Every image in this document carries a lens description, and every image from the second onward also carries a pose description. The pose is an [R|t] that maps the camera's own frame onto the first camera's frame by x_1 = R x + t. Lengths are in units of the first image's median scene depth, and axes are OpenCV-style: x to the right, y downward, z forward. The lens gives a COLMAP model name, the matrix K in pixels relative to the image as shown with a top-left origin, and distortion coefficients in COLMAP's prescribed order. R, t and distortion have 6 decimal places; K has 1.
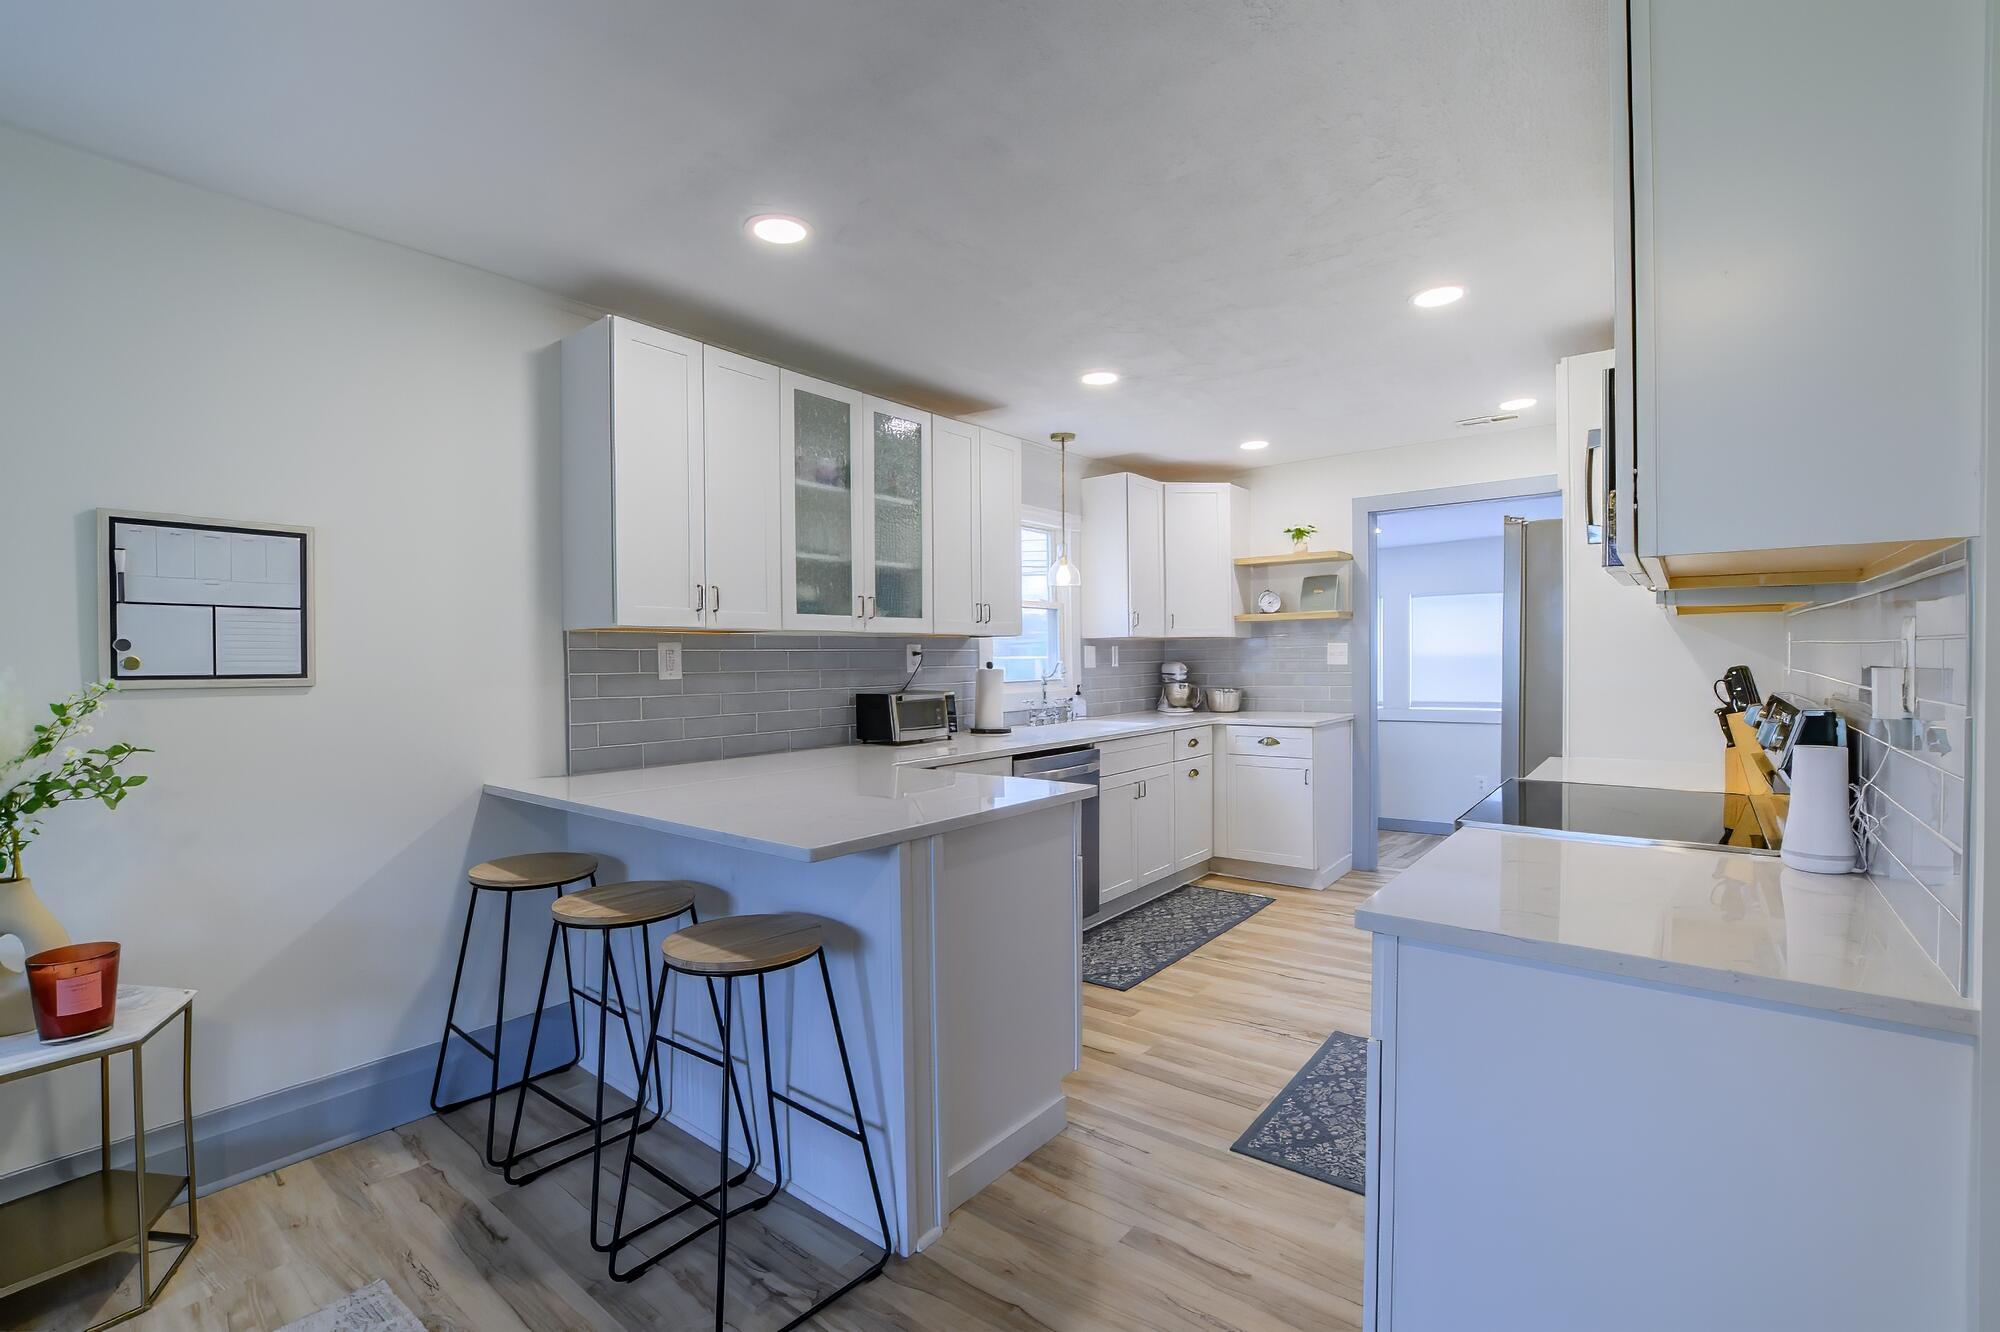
lens RADIAL K [[876.9, 0, 1007.7], [0, 876.9, 676.2], [0, 0, 1]] dist [-0.025849, 0.001123]
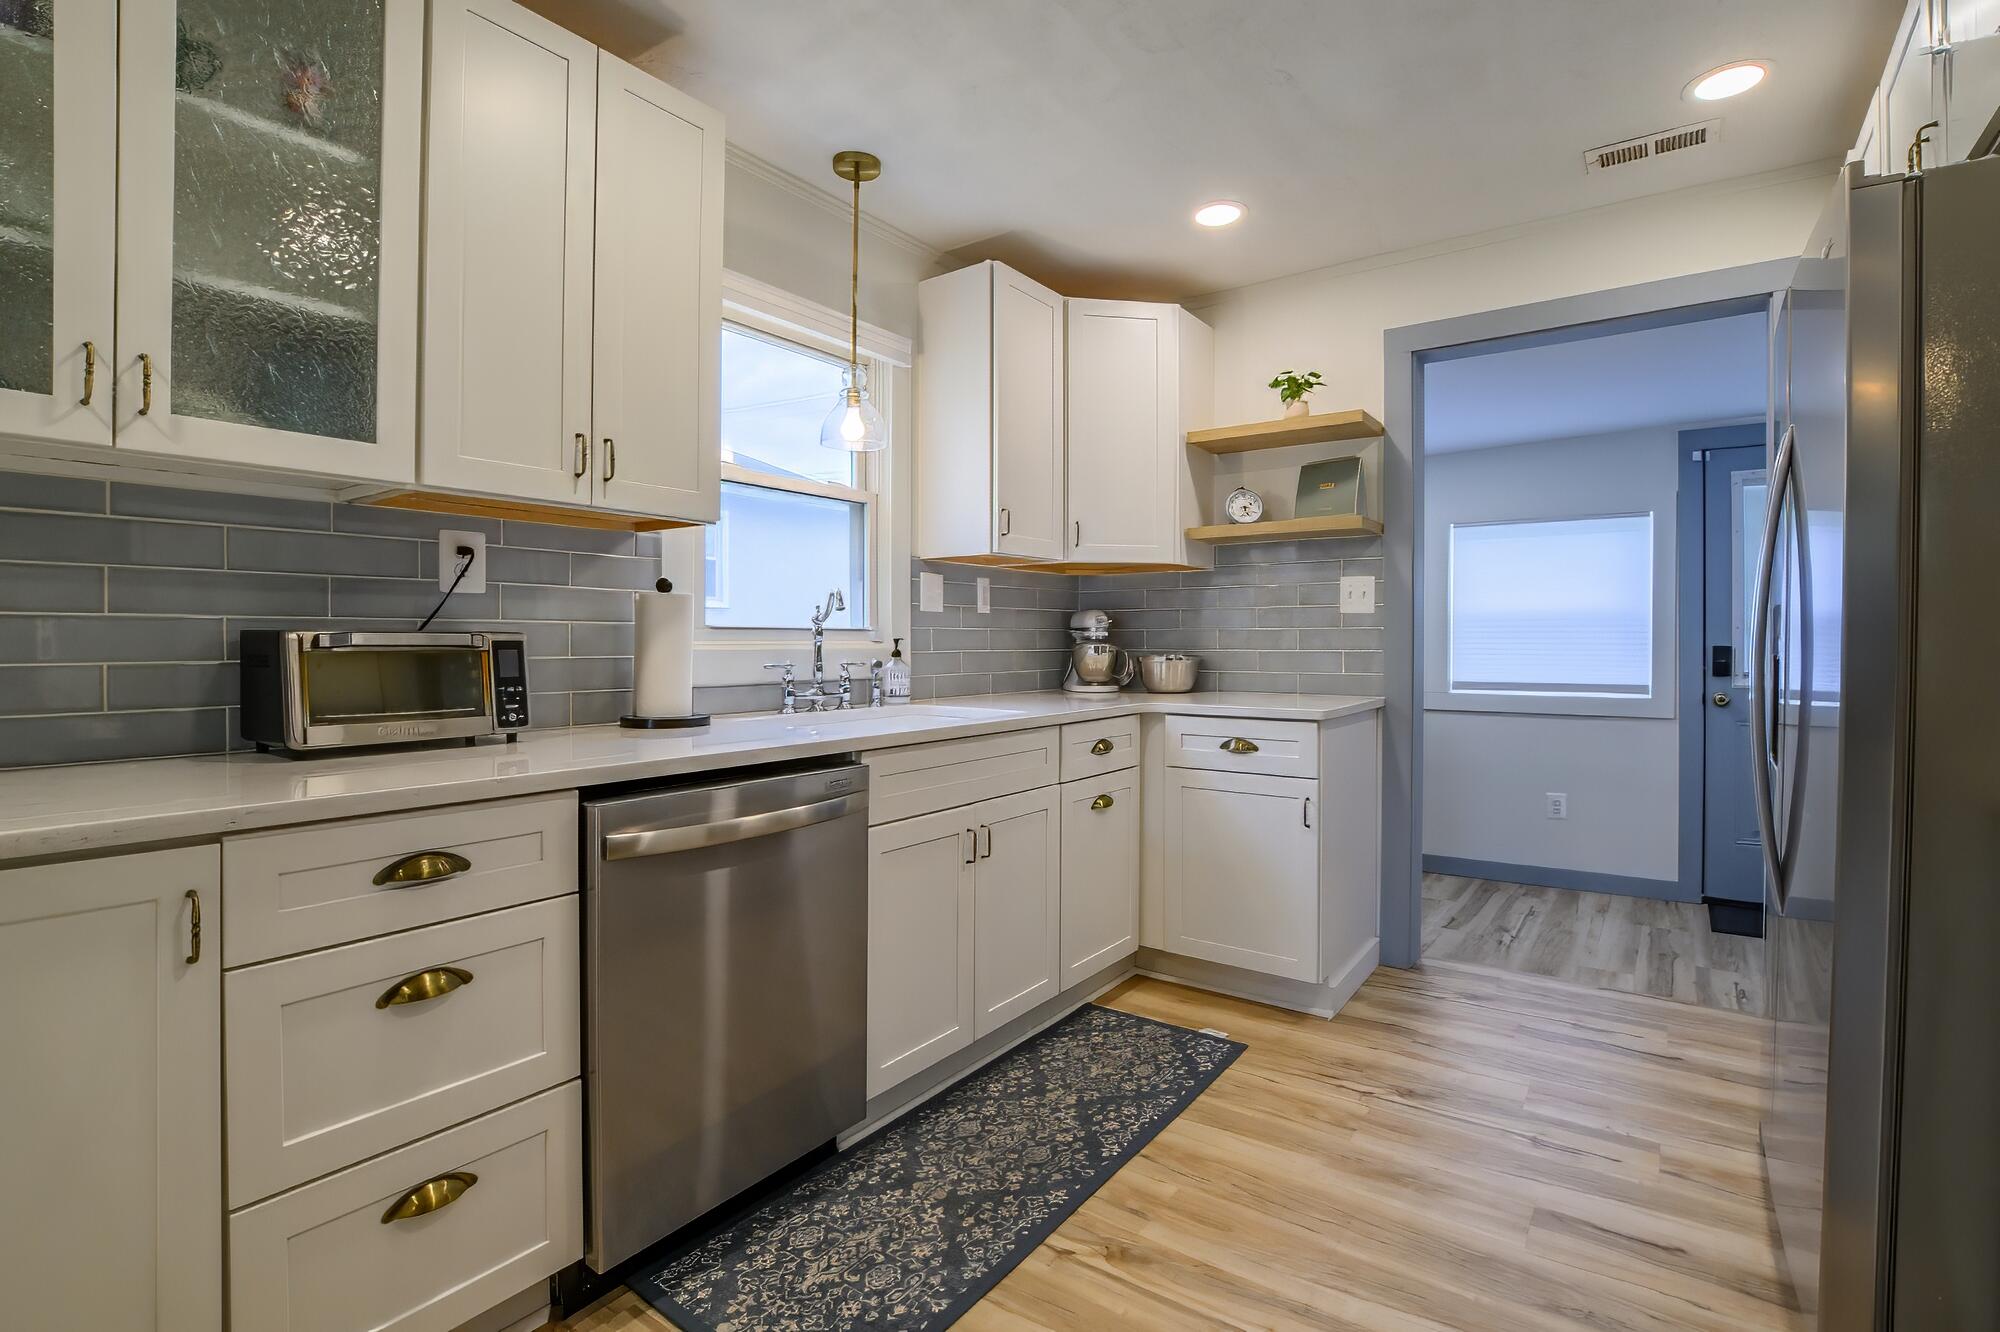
lens RADIAL K [[912.2, 0, 1021.7], [0, 912.2, 644.3], [0, 0, 1]] dist [-0.037889, 0.000059]
pose [[0.998920, 0.014709, 0.044081, 0.140905], [-0.014064, 0.999790, -0.014897, 0.022081], [-0.044291, 0.014261, 0.998917, 0.449644]]
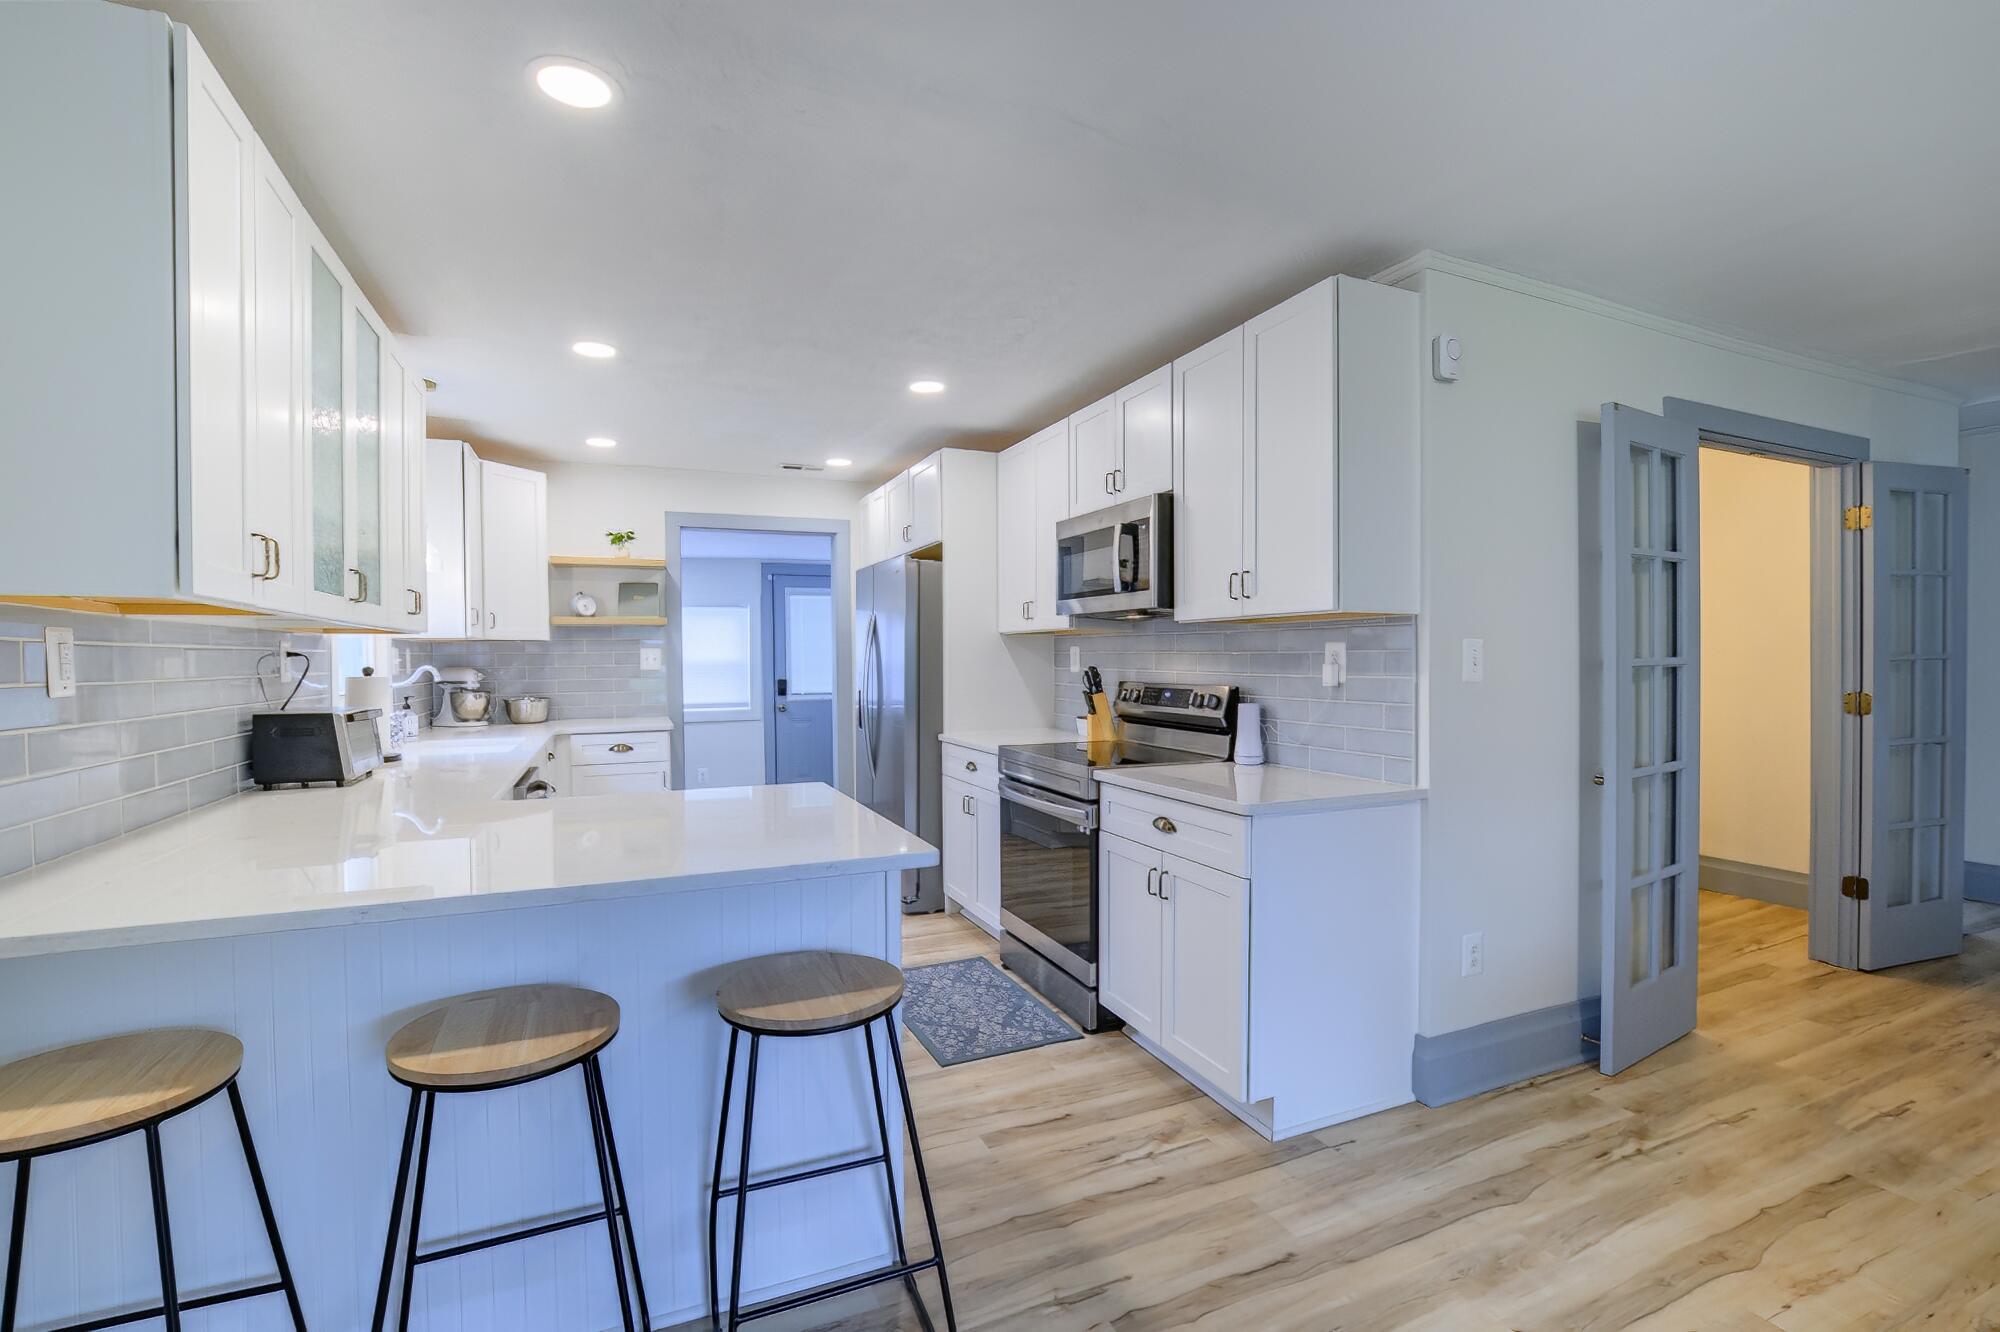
lens RADIAL K [[876.9, 0, 1000.7], [0, 876.9, 673.5], [0, 0, 1]] dist [-0.025849, 0.001123]
pose [[0.472796, -0.007080, 0.881144, -0.374175], [0.018756, 0.999822, -0.002030, 0.000730], [-0.880973, 0.017486, 0.472844, 0.167399]]
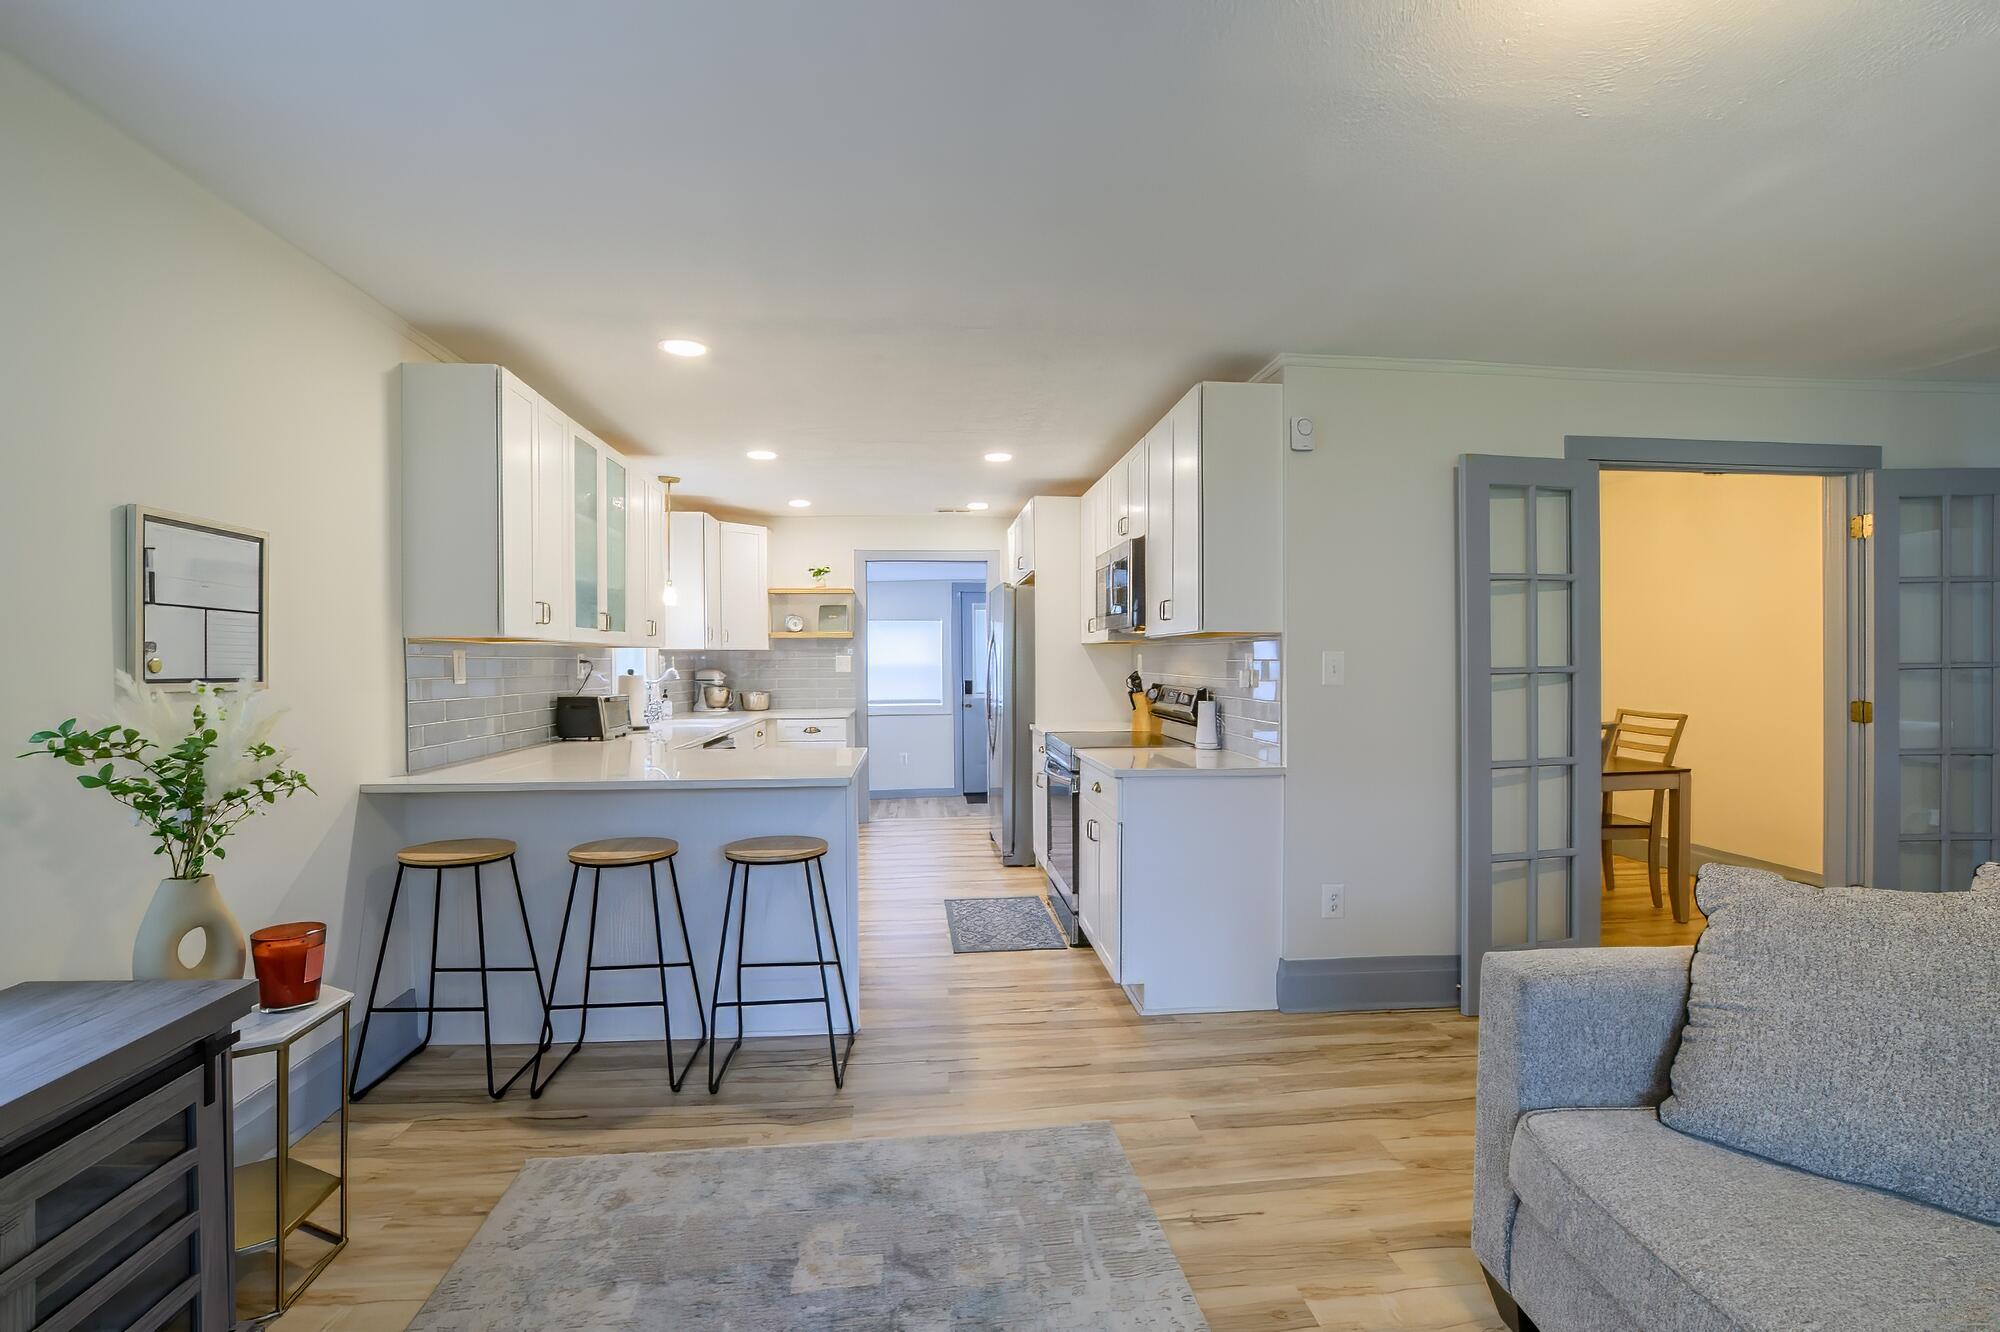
lens RADIAL K [[876.9, 0, 1002.1], [0, 876.9, 669.5], [0, 0, 1]] dist [-0.025849, 0.001123]
pose [[0.720702, 0.002540, 0.693240, -0.423363], [0.010257, 0.999845, -0.014326, 0.005326], [-0.693169, 0.017435, 0.720564, -0.153968]]
